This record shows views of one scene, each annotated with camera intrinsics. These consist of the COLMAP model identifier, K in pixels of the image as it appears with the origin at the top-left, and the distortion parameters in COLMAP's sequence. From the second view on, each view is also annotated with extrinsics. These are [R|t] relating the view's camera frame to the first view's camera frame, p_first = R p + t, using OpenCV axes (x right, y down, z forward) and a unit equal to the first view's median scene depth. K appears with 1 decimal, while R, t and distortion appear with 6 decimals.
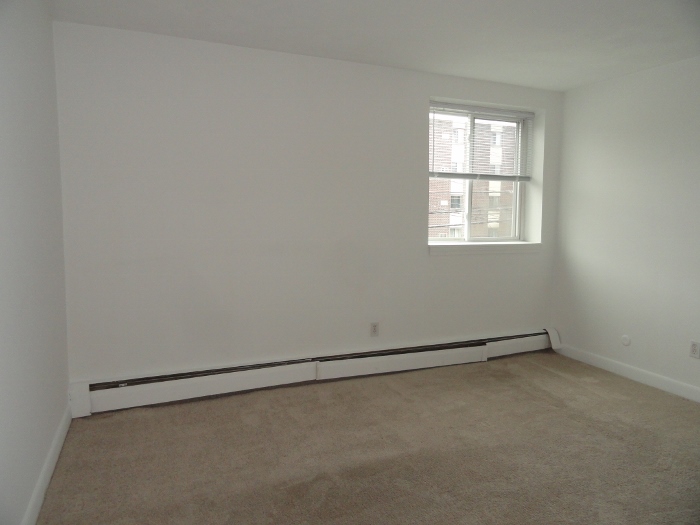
lens RADIAL K [[509.3, 0, 350.0], [0, 509.3, 262.5], [0, 0, 1]] dist [-0.003720, -0.000302]
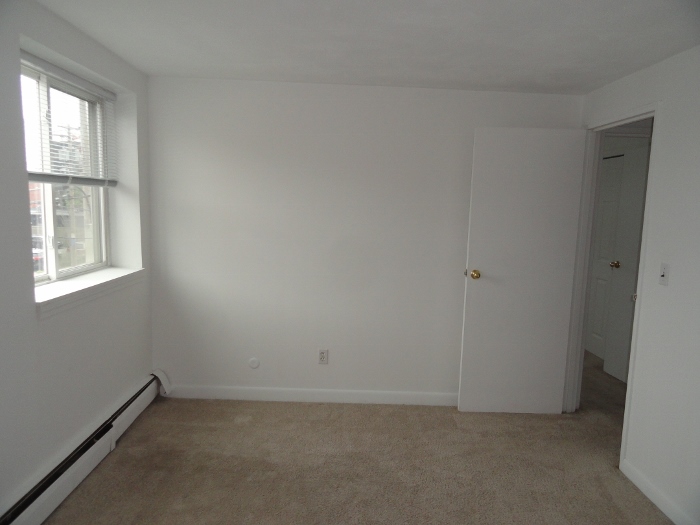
lens RADIAL K [[482.5, 0, 350.0], [0, 482.5, 262.5], [0, 0, 1]] dist [-0.003933, -0.000822]
pose [[0.358866, -0.110303, 0.926849, -0.196880], [0.058307, 0.993703, 0.095683, -0.102537], [-0.931566, 0.019704, 0.363037, 0.452461]]
